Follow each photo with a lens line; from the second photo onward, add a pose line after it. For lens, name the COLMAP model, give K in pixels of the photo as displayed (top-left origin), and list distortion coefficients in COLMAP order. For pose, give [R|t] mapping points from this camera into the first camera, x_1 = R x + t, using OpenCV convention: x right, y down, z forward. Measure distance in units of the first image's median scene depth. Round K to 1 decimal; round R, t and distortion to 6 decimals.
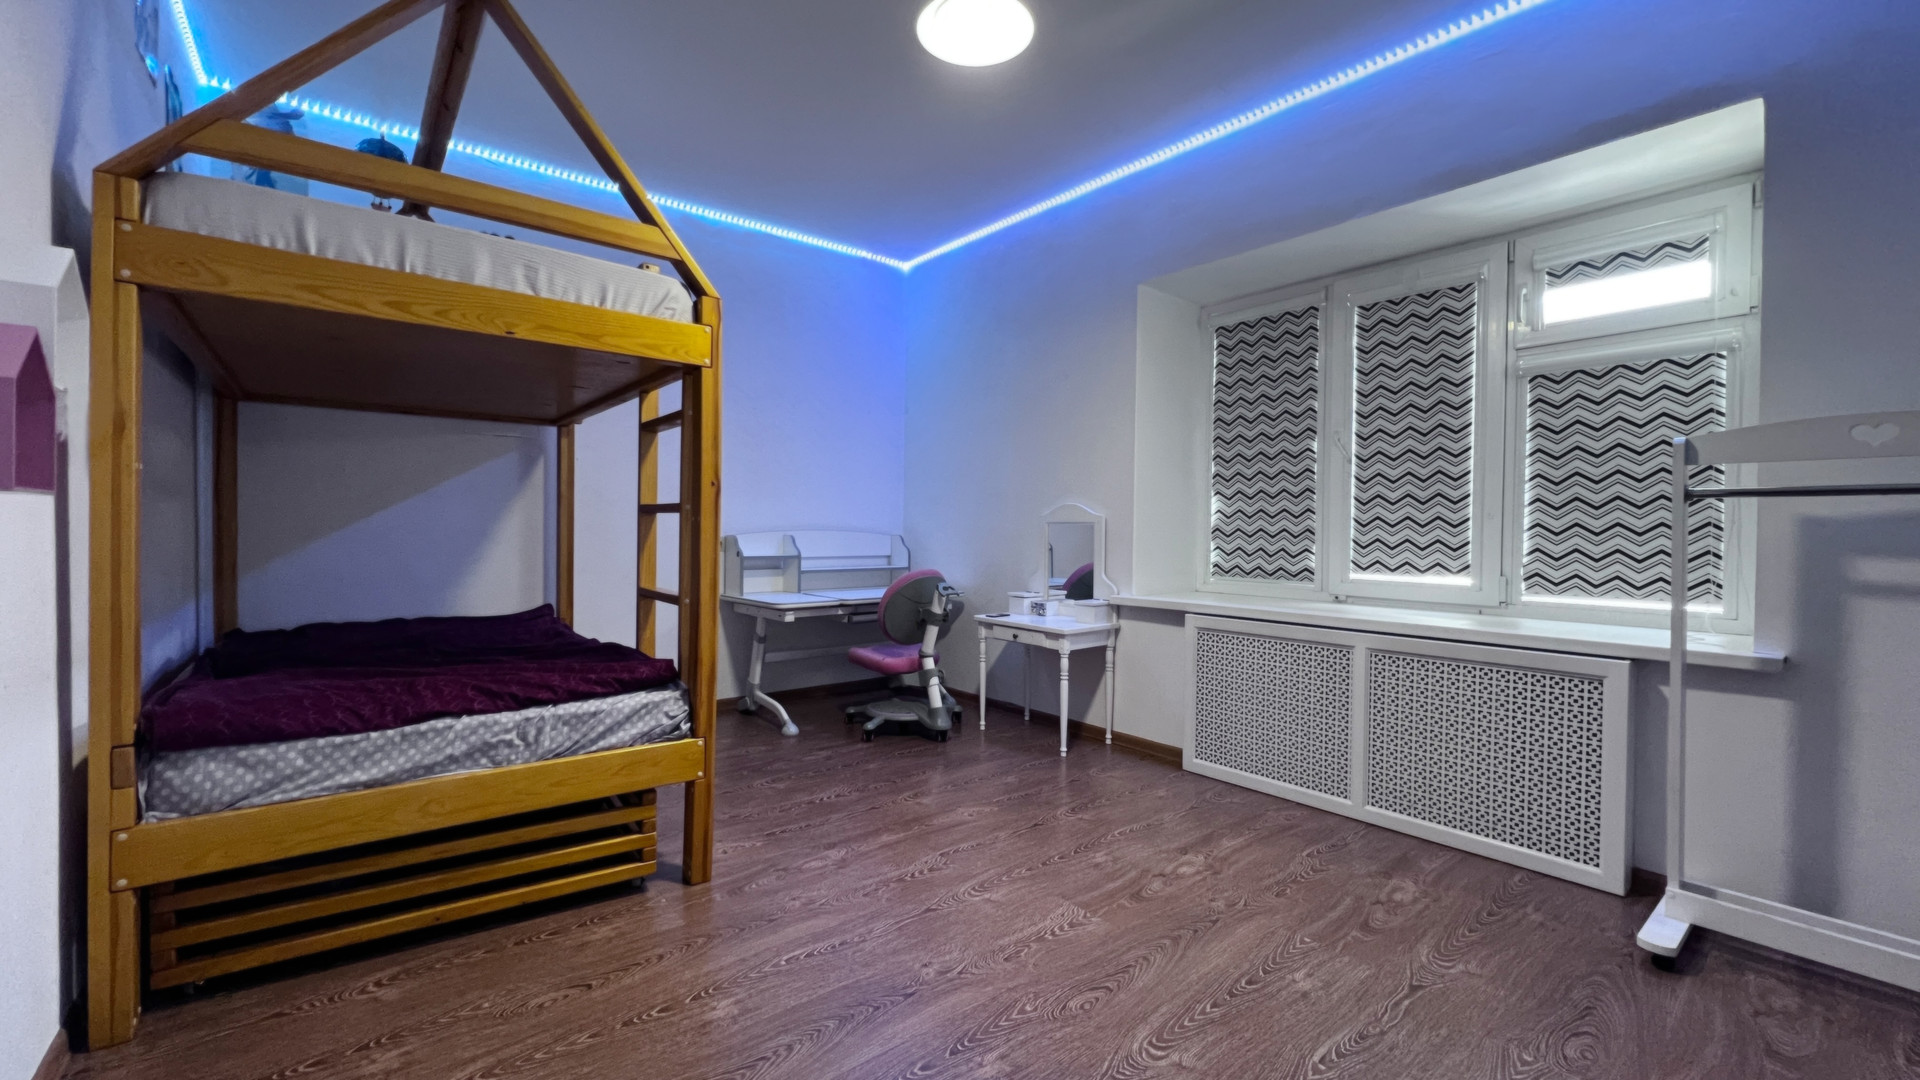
lens RADIAL K [[765.4, 0, 959.5], [0, 765.4, 537.5], [0, 0, 1]] dist [-0.006792, 0.001577]
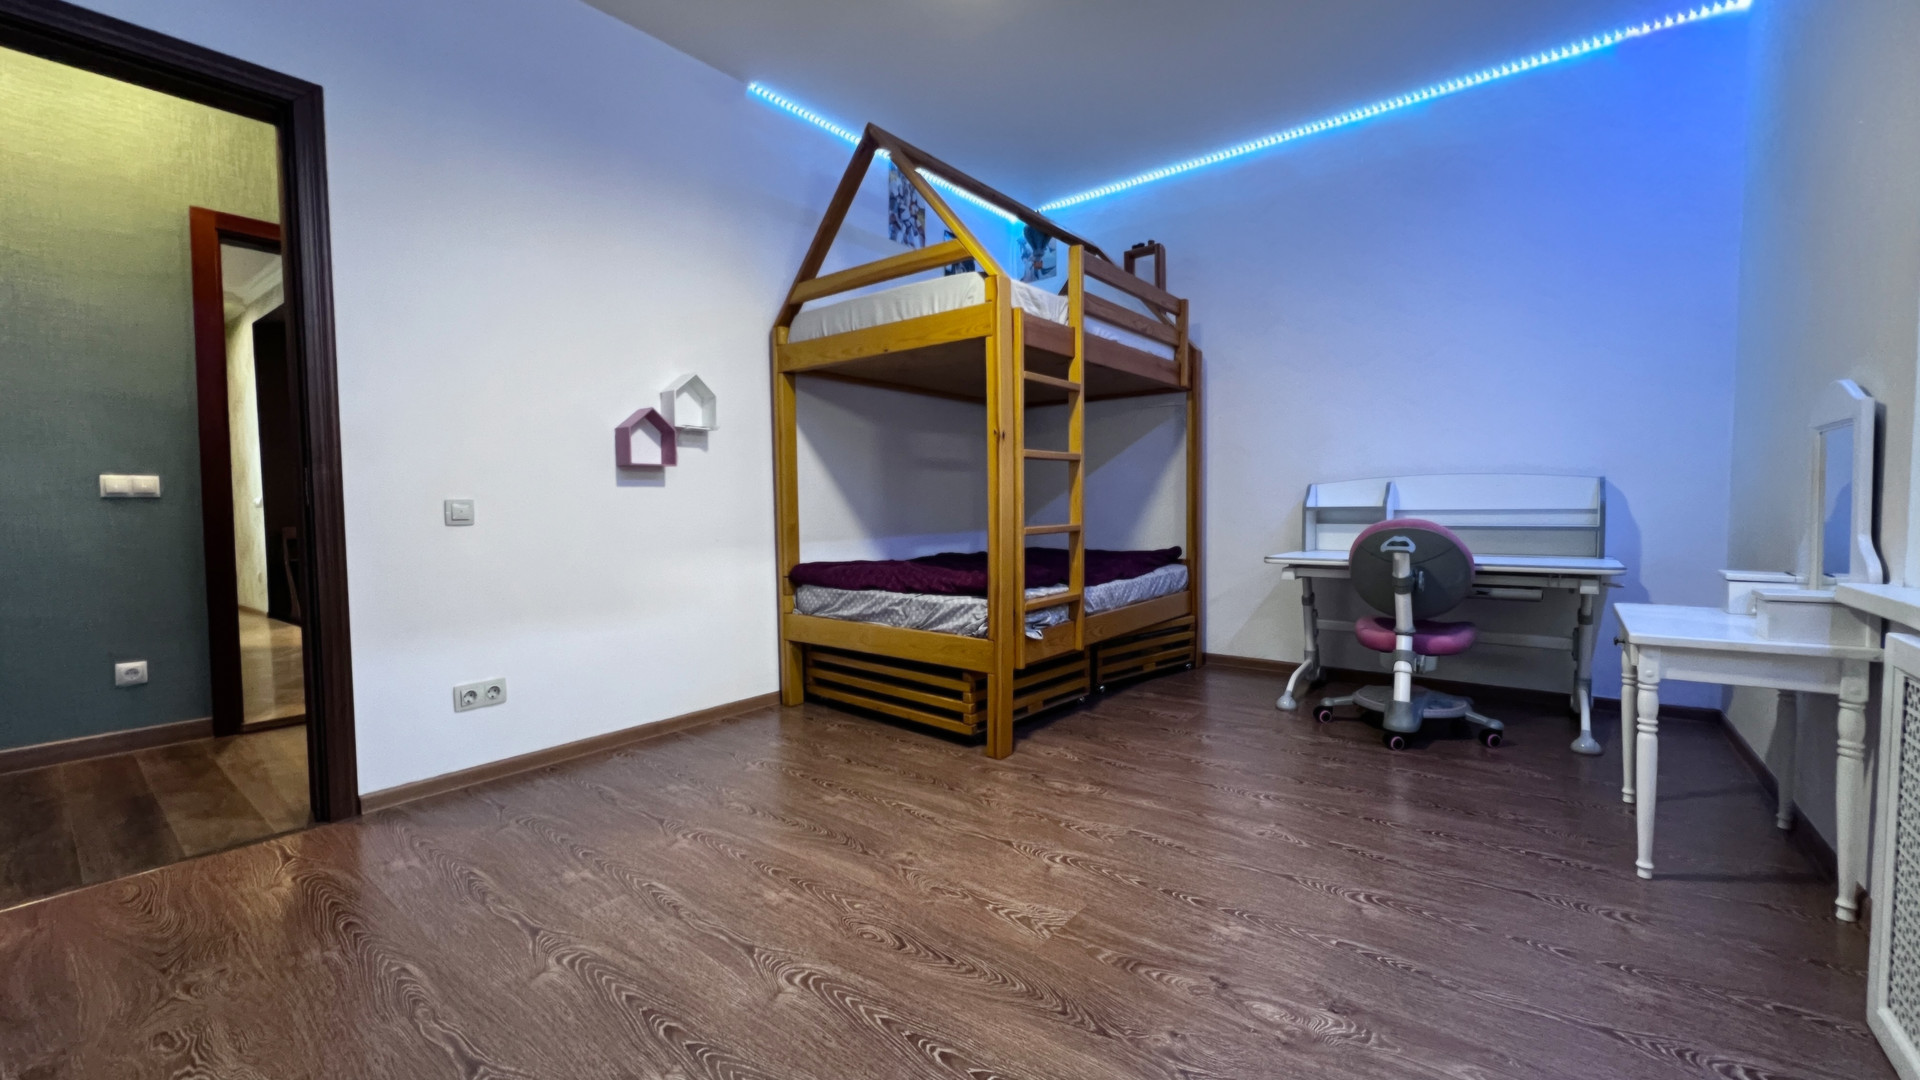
lens RADIAL K [[765.4, 0, 953.3], [0, 765.4, 539.5], [0, 0, 1]] dist [-0.006792, 0.001577]
pose [[0.213999, 0.032035, -0.976308, 0.864953], [0.002123, 0.999444, 0.033260, 0.060042], [0.976832, -0.009190, 0.213812, 0.695243]]
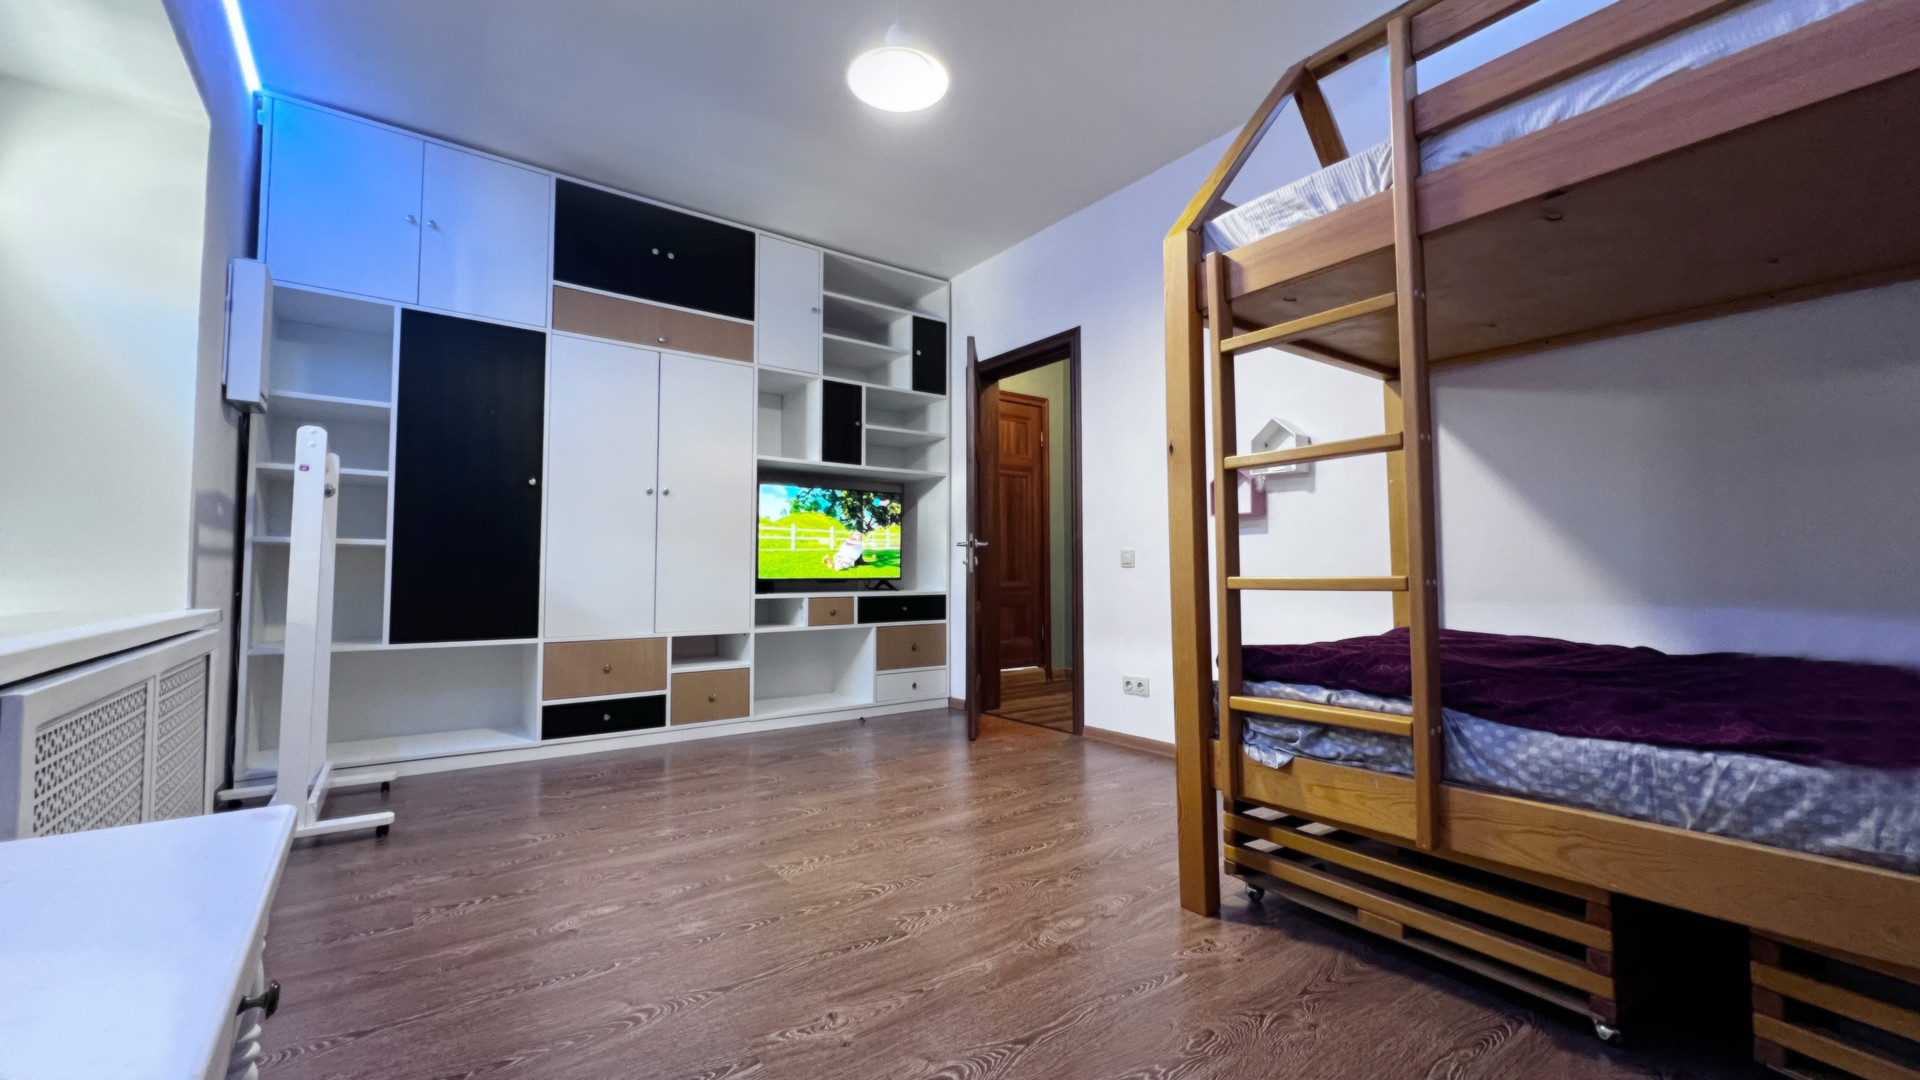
lens RADIAL K [[765.4, 0, 962.0], [0, 765.4, 535.5], [0, 0, 1]] dist [-0.006792, 0.001577]
pose [[-0.999098, -0.006869, 0.041909, -0.118297], [-0.008452, 0.999253, -0.037709, 0.071836], [-0.041618, -0.038029, -0.998410, 1.947849]]
